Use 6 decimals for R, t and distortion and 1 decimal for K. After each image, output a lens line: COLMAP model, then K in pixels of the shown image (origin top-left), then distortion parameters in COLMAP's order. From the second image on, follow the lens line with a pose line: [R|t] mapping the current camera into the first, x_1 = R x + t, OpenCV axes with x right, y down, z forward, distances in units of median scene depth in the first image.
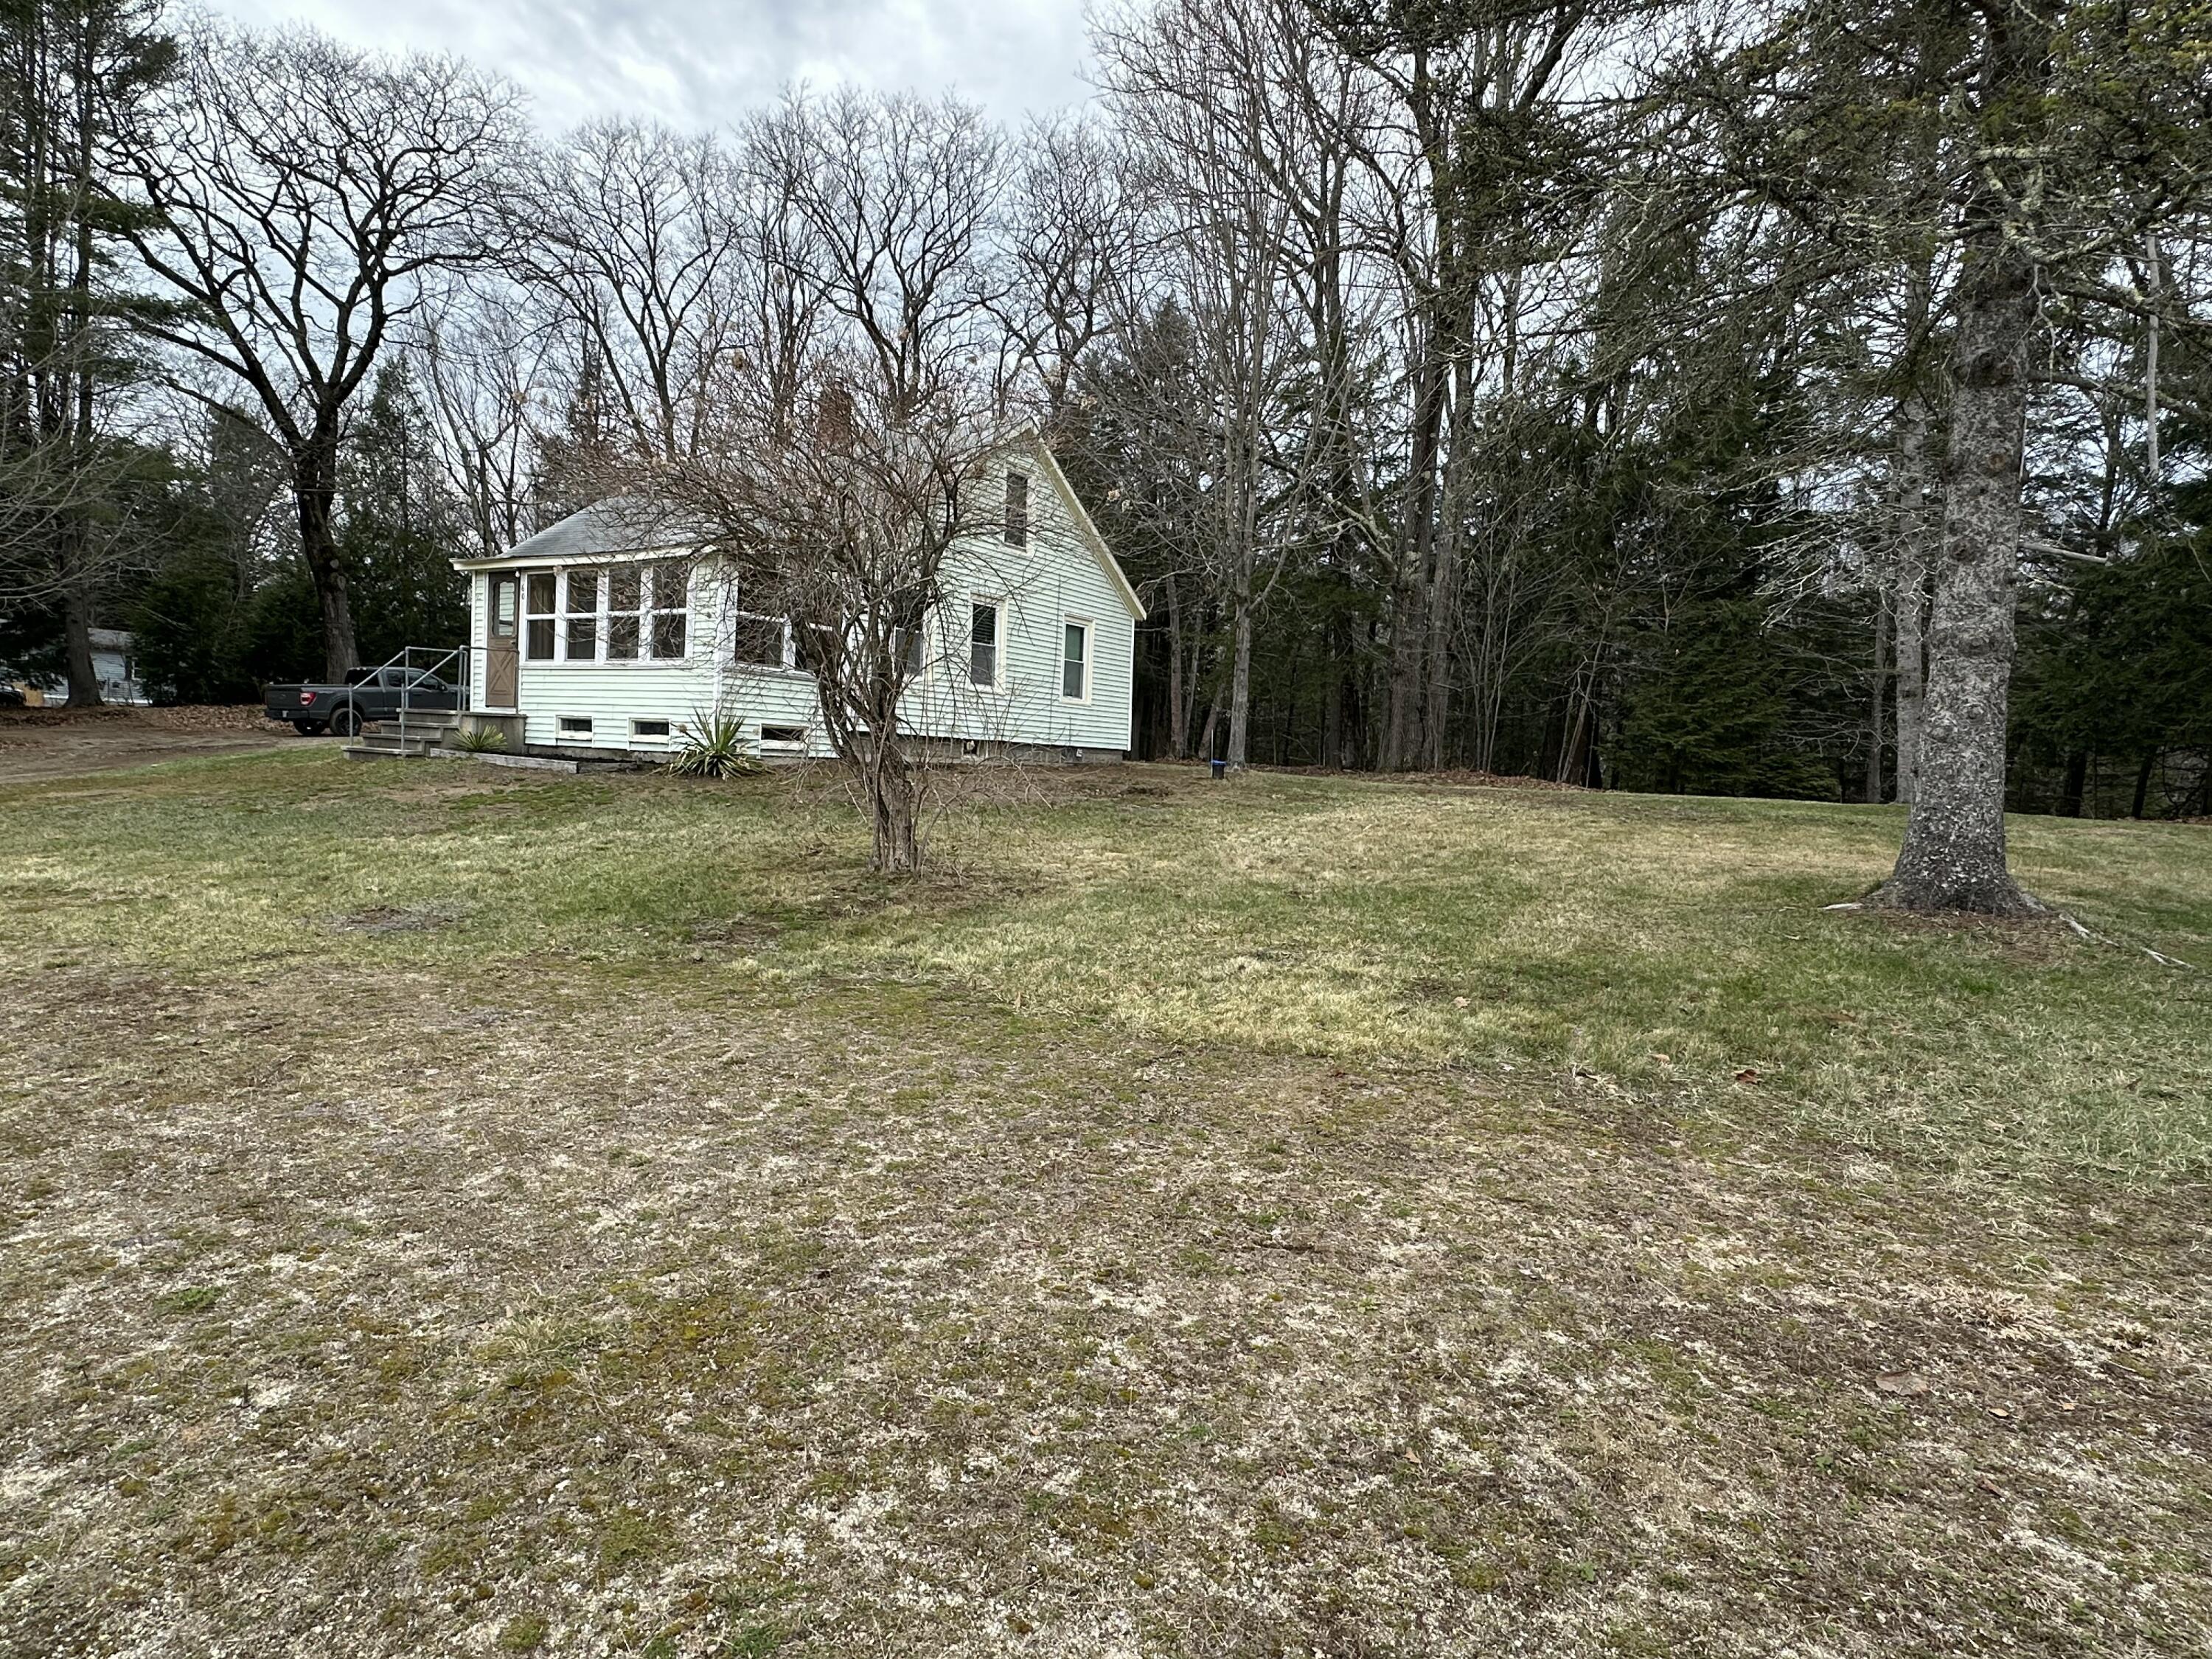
lens RADIAL K [[1201.2, 0, 1099.3], [0, 1201.2, 831.6], [0, 0, 1]] dist [-0.002013, -0.000266]
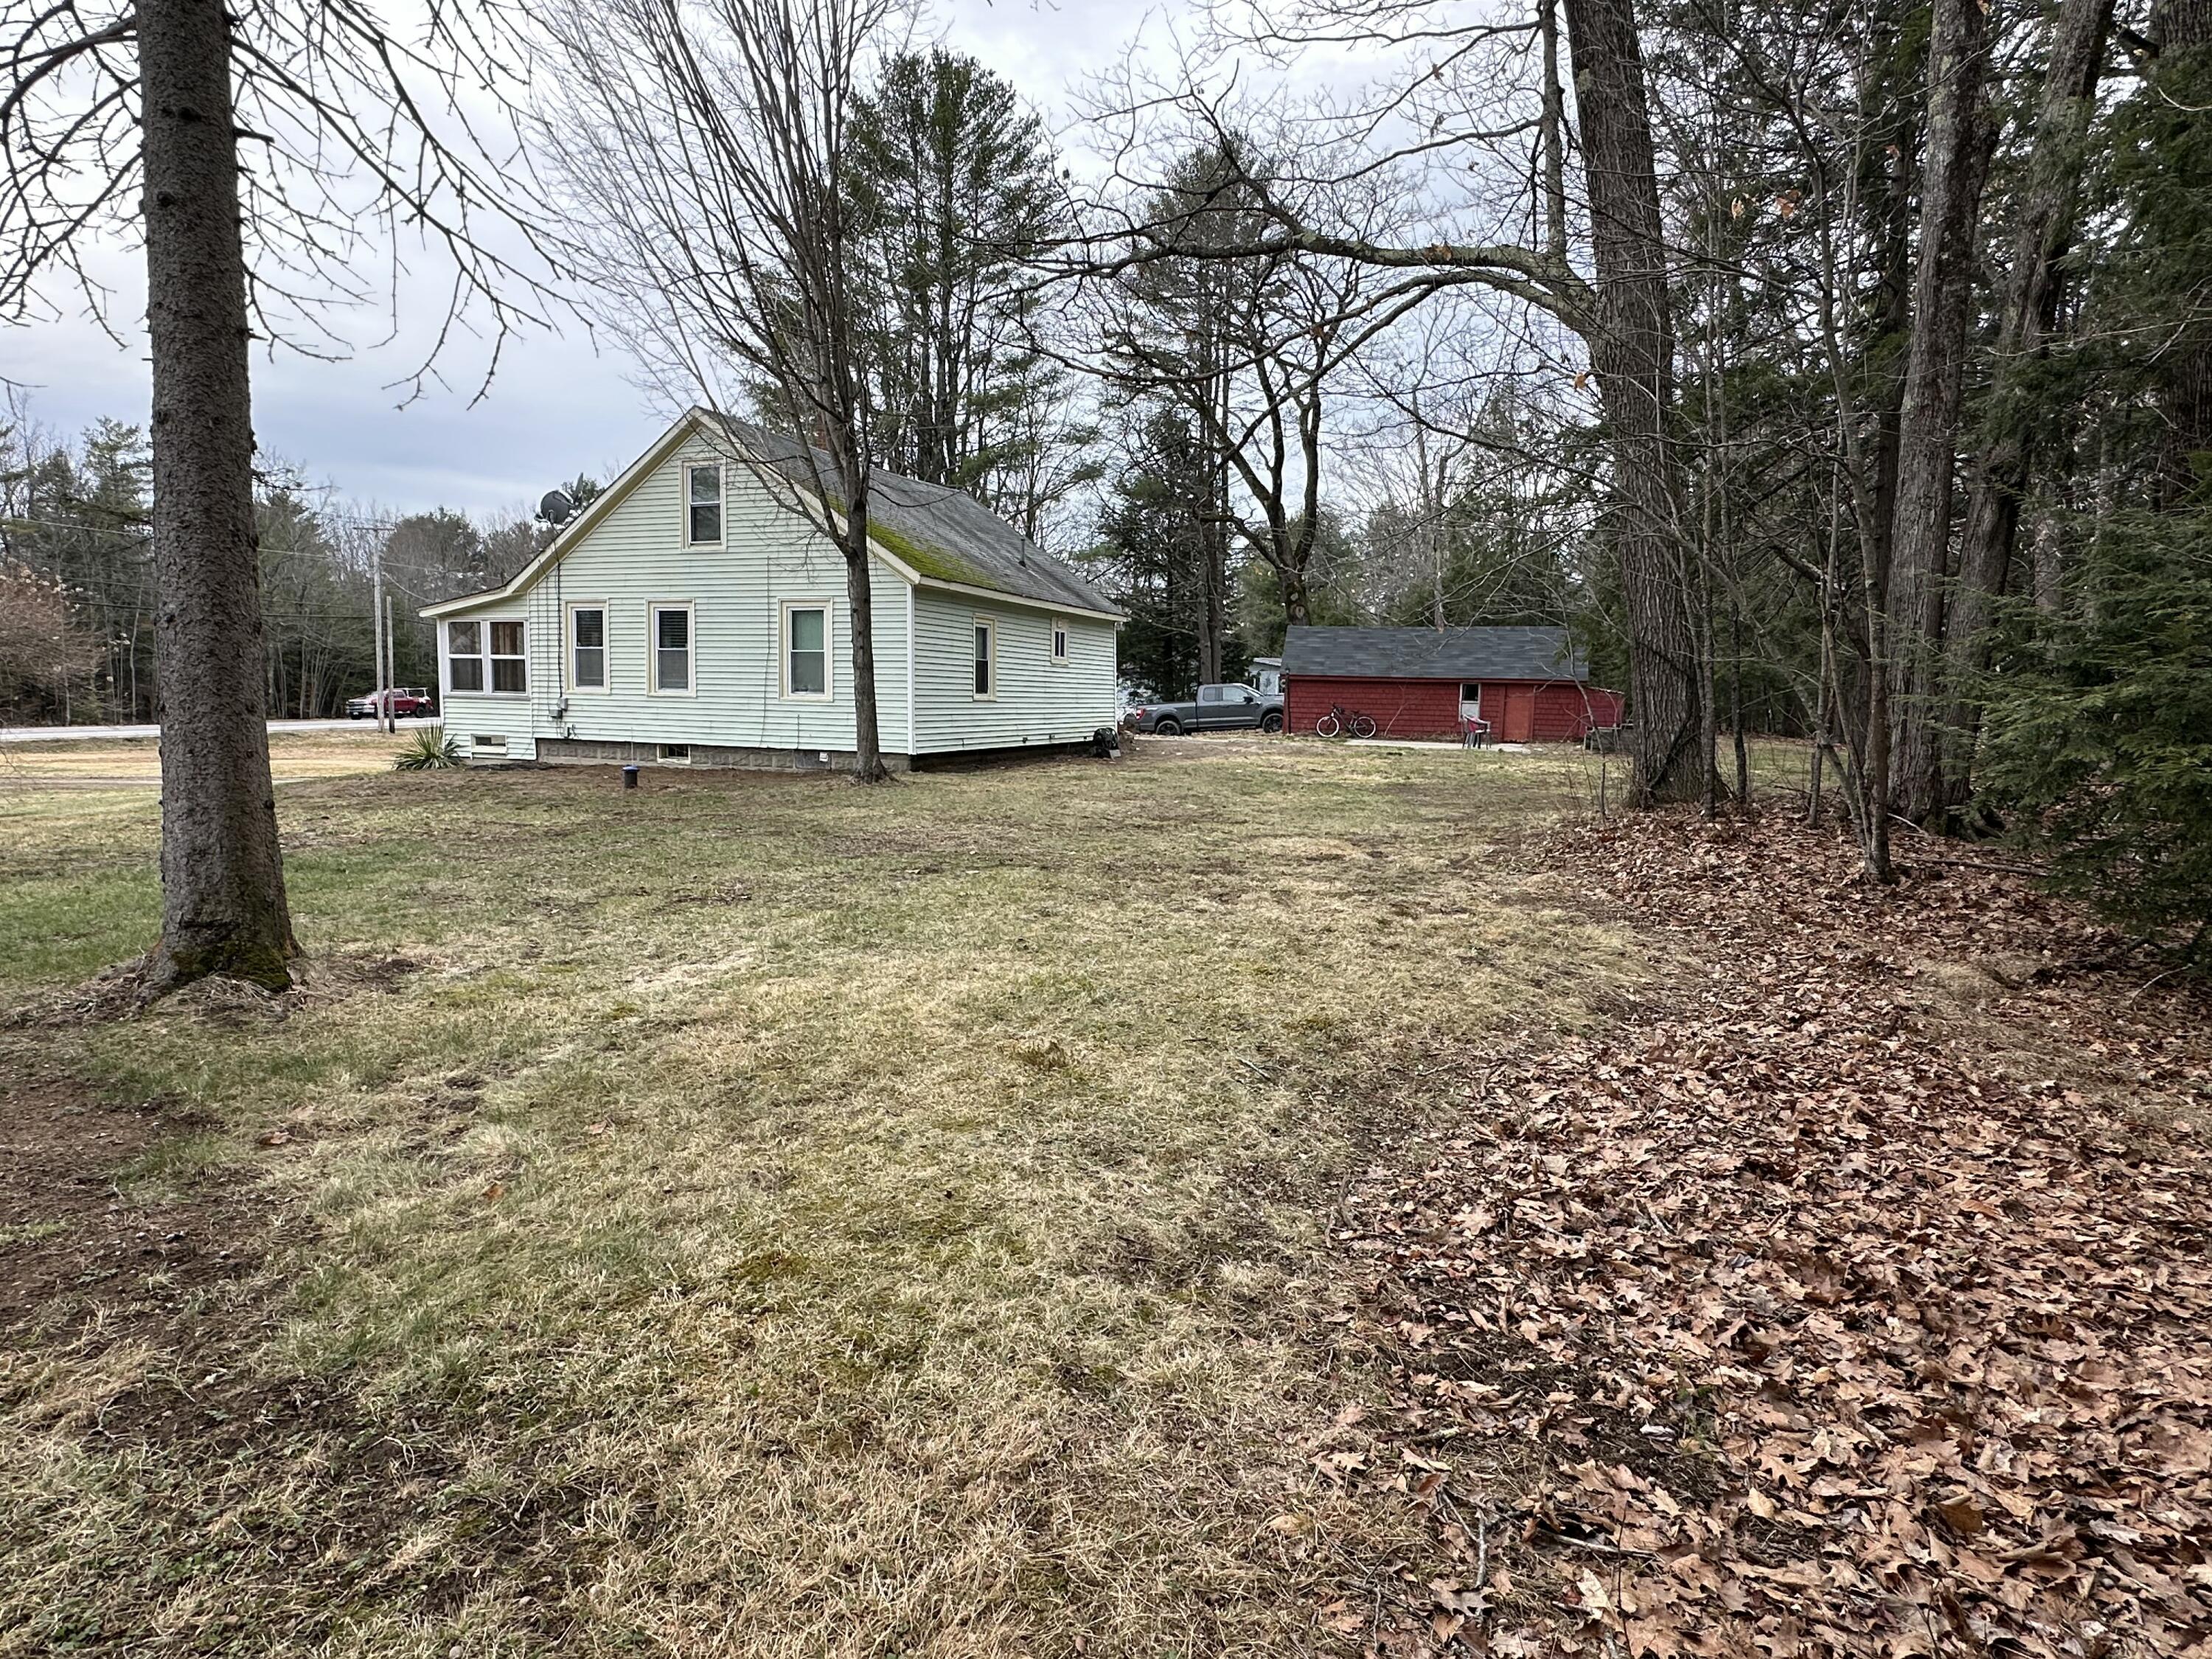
lens RADIAL K [[1201.2, 0, 1099.3], [0, 1201.2, 831.6], [0, 0, 1]] dist [-0.002013, -0.000266]
pose [[0.202634, 0.045713, -0.978187, 1.116689], [-0.076554, 0.996592, 0.030715, -0.070285], [0.976258, 0.068661, 0.205443, 1.325070]]
